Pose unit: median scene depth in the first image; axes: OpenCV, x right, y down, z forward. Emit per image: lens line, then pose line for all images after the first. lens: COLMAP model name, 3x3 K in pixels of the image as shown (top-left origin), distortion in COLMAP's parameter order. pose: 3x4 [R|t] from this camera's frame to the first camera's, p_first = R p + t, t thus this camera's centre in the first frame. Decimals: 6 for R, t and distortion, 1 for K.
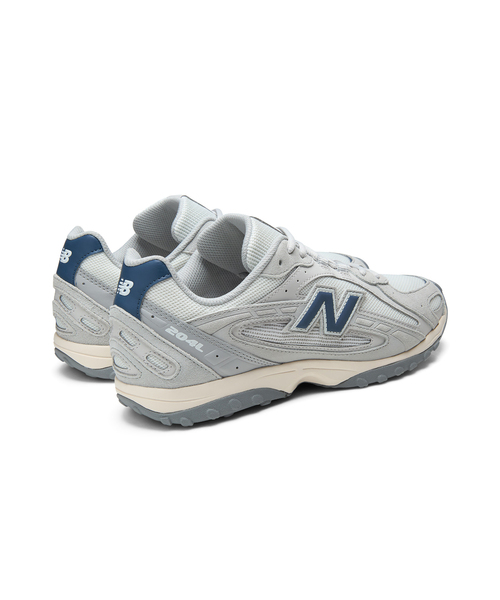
lens RADIAL K [[899.5, 0, 250.0], [0, 899.5, 300.0], [0, 0, 1]] dist [-0.003880, -0.003344]
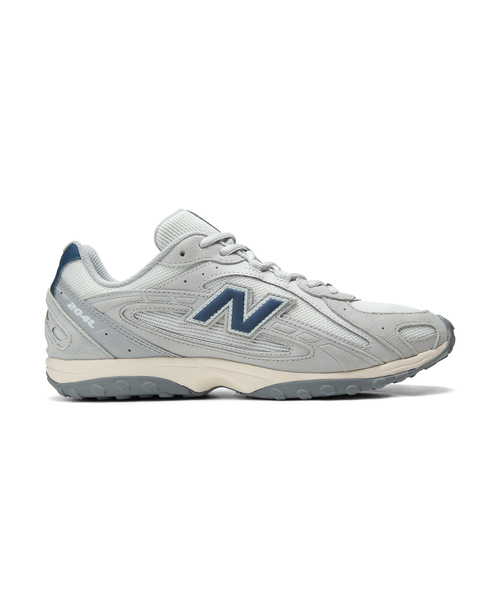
lens RADIAL K [[899.5, 0, 250.0], [0, 899.5, 300.0], [0, 0, 1]] dist [-0.003880, -0.003344]
pose [[0.800805, 0.012927, -0.598785, 0.691293], [-0.150702, 0.971949, -0.180563, 0.178721], [0.579655, 0.234834, 0.780290, 0.254072]]
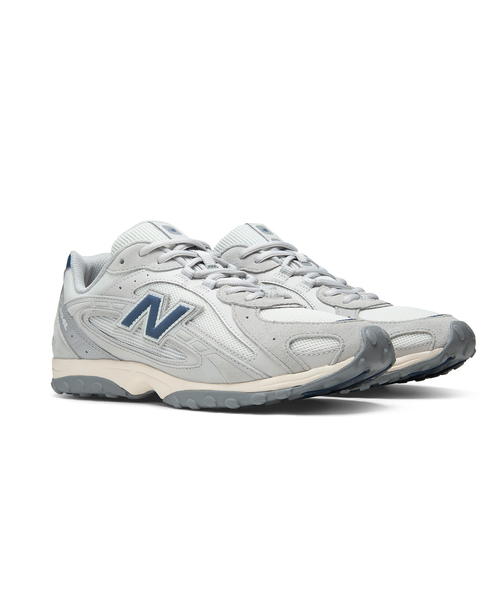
lens RADIAL K [[899.5, 0, 250.0], [0, 899.5, 300.0], [0, 0, 1]] dist [-0.003880, -0.003344]
pose [[0.273702, 0.011165, -0.961750, 1.078600], [-0.240054, 0.969081, -0.057066, 0.027098], [0.931376, 0.246491, 0.267920, 0.847201]]
